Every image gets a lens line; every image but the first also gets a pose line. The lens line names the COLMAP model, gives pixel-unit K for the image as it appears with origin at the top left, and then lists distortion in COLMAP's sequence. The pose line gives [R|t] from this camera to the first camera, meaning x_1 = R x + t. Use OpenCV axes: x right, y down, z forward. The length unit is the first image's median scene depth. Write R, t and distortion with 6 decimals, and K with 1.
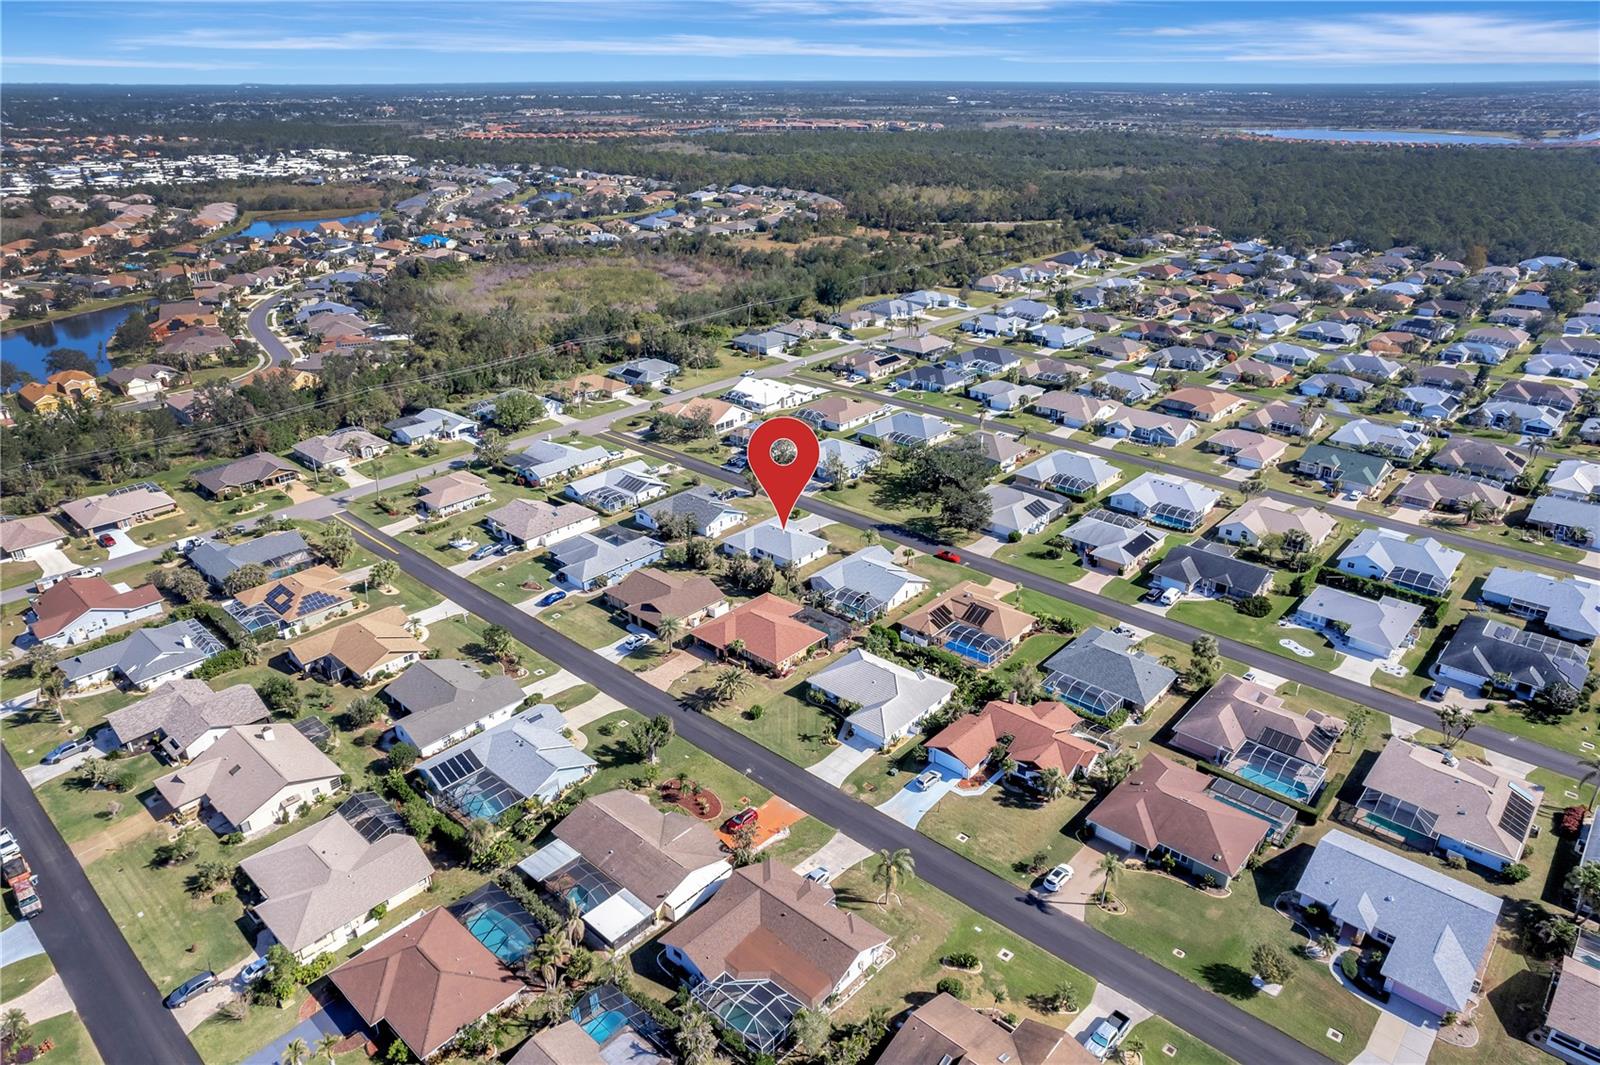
lens RADIAL K [[1018.0, 0, 808.3], [0, 1018.0, 559.6], [0, 0, 1]] dist [-0.033385, -0.000120]
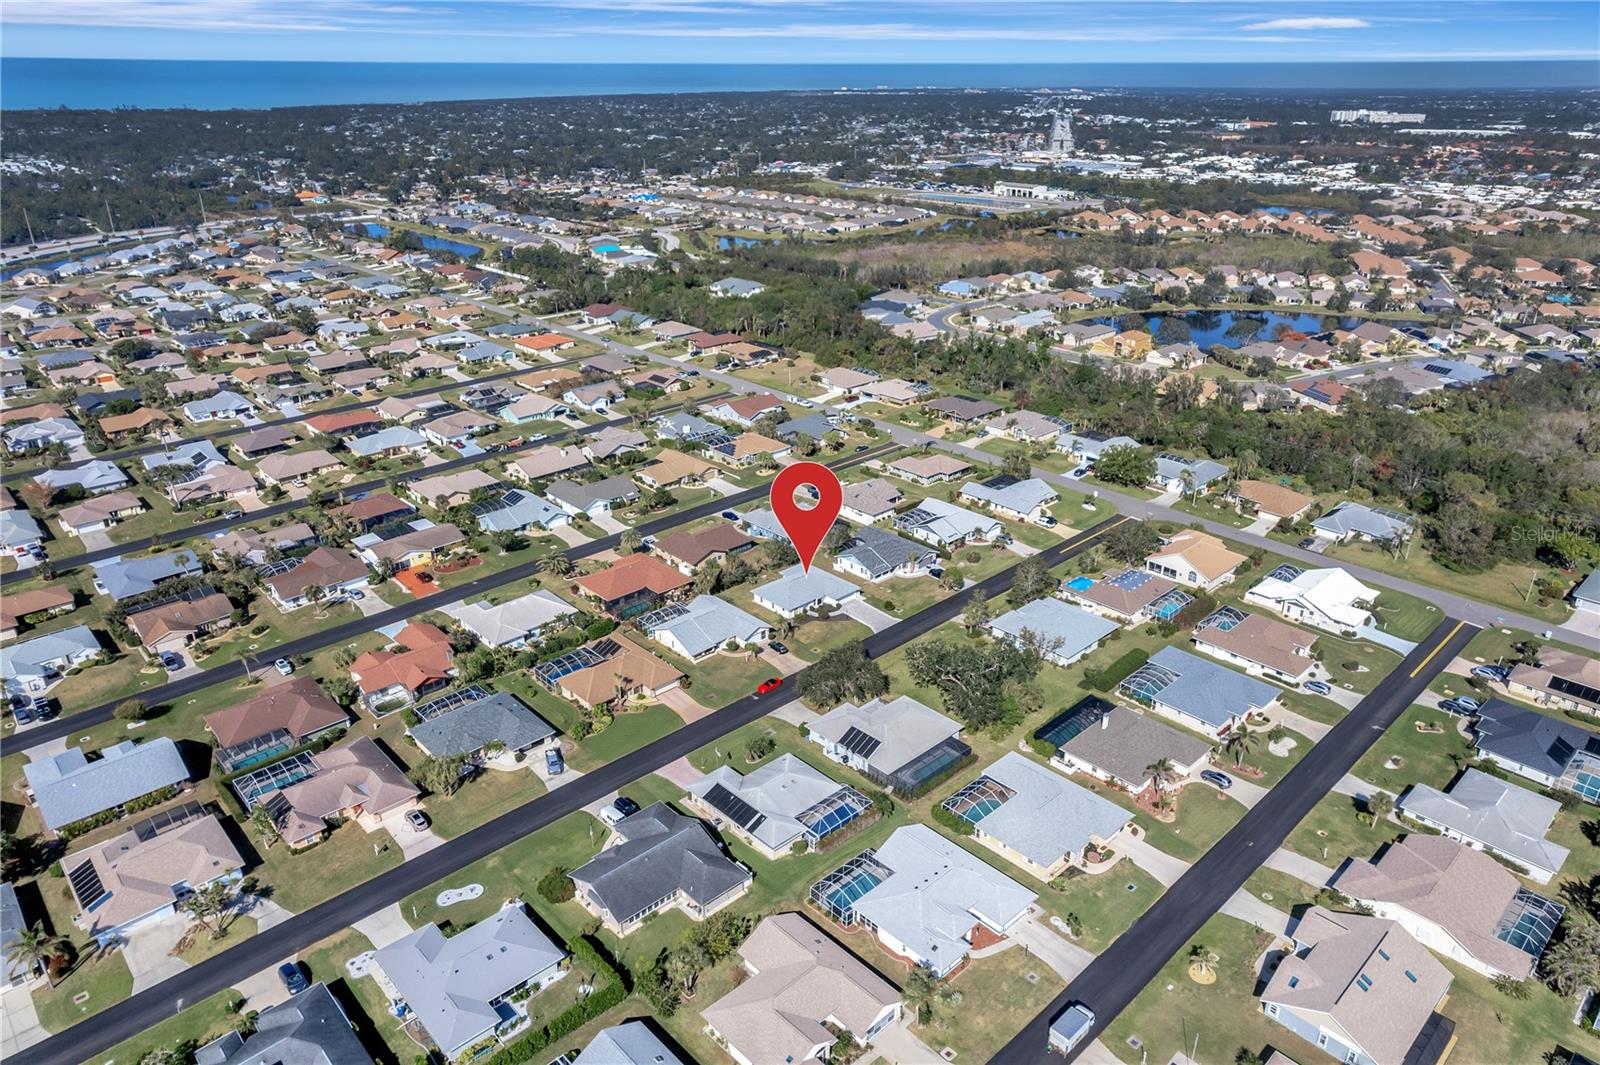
lens RADIAL K [[1063.5, 0, 804.3], [0, 1063.5, 490.0], [0, 0, 1]] dist [-0.030925, 0.000072]
pose [[-0.082117, 0.370671, -0.925127, 0.858055], [-0.431779, 0.823390, 0.368234, -0.460197], [0.898234, 0.429689, 0.092433, 0.796597]]
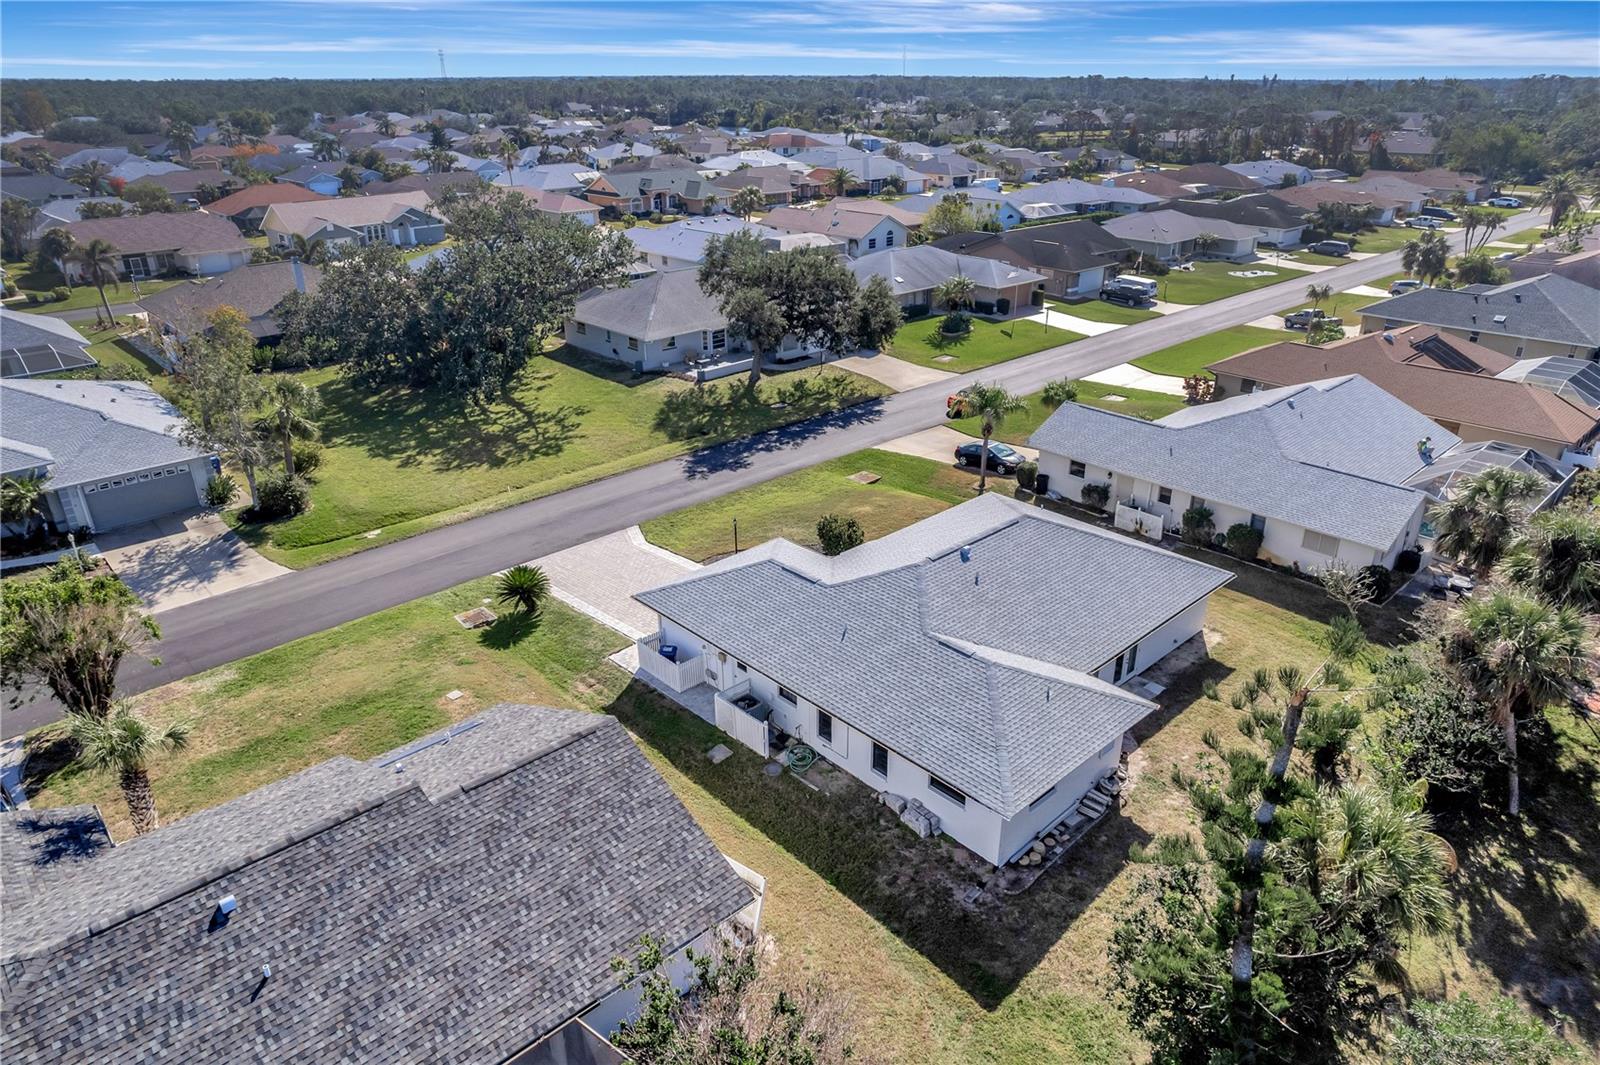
lens RADIAL K [[1018.0, 0, 808.3], [0, 1018.0, 559.6], [0, 0, 1]] dist [-0.033385, -0.000120]
pose [[0.085468, -0.431666, 0.897975, -0.175249], [0.435807, 0.826679, 0.355914, -0.095011], [-0.895973, 0.360925, 0.258777, 0.903963]]
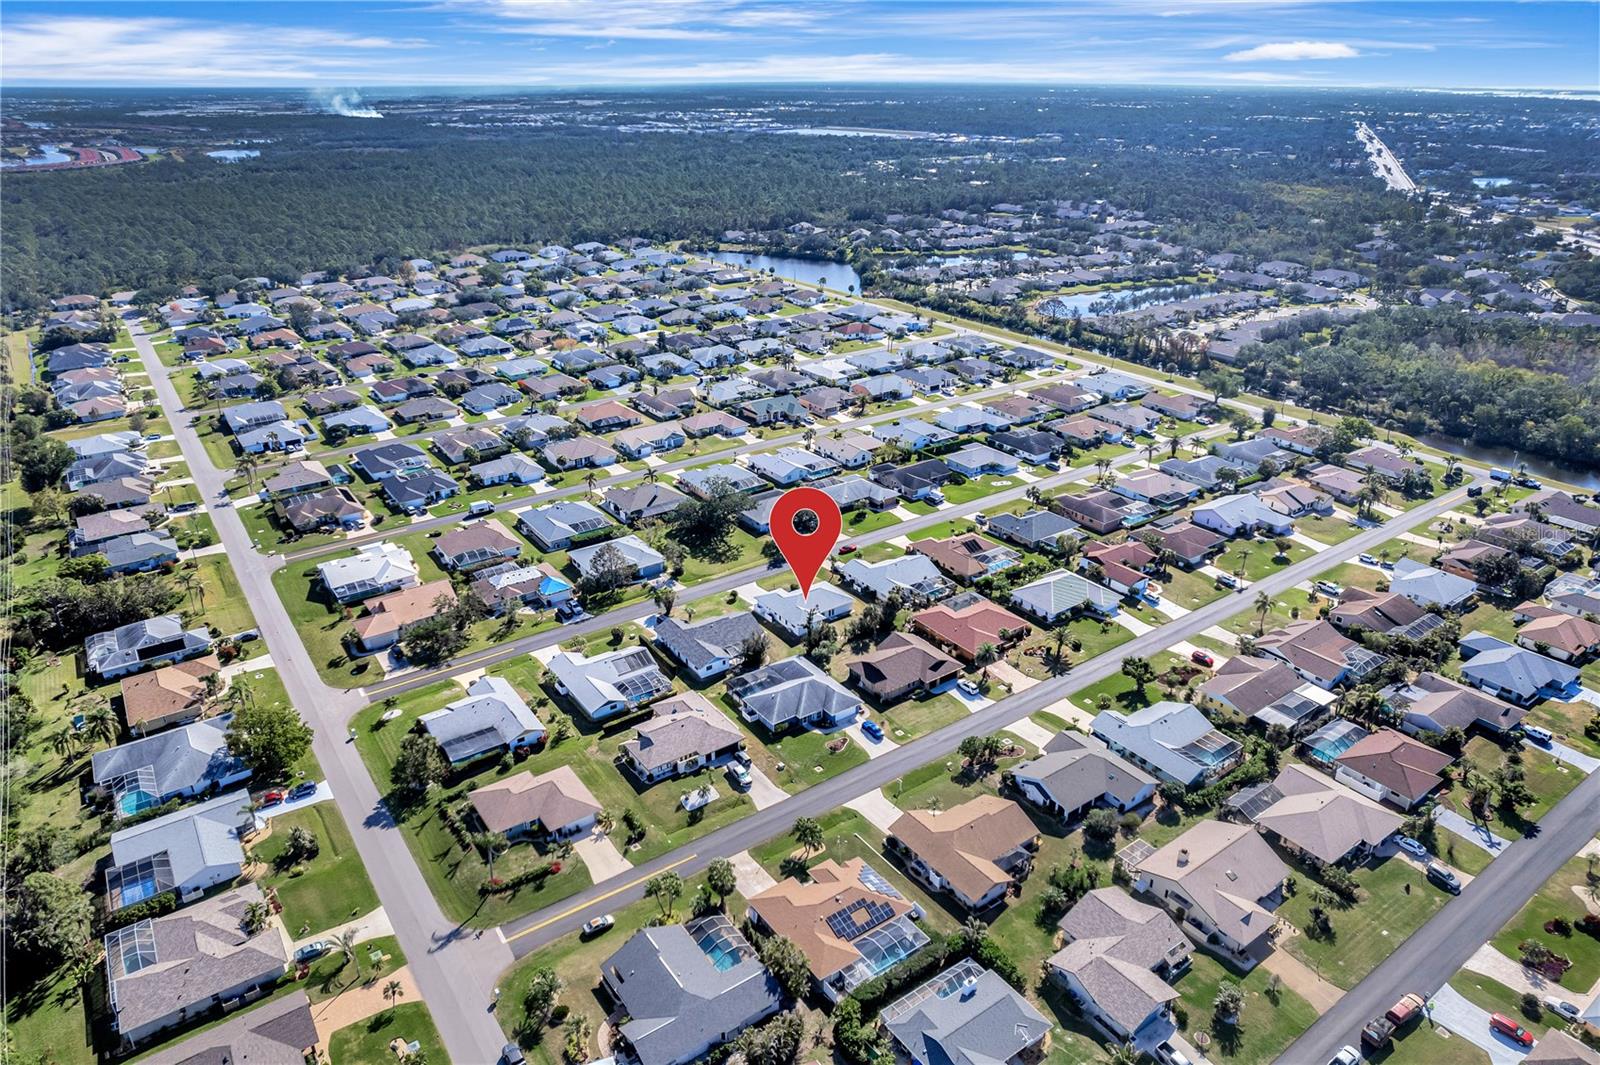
lens RADIAL K [[1018.0, 0, 808.3], [0, 1018.0, 559.6], [0, 0, 1]] dist [-0.033385, -0.000120]
pose [[0.214556, -0.421648, 0.881010, -0.893419], [0.423083, 0.853120, 0.305265, -0.360517], [-0.880322, 0.307244, 0.361434, 0.550651]]
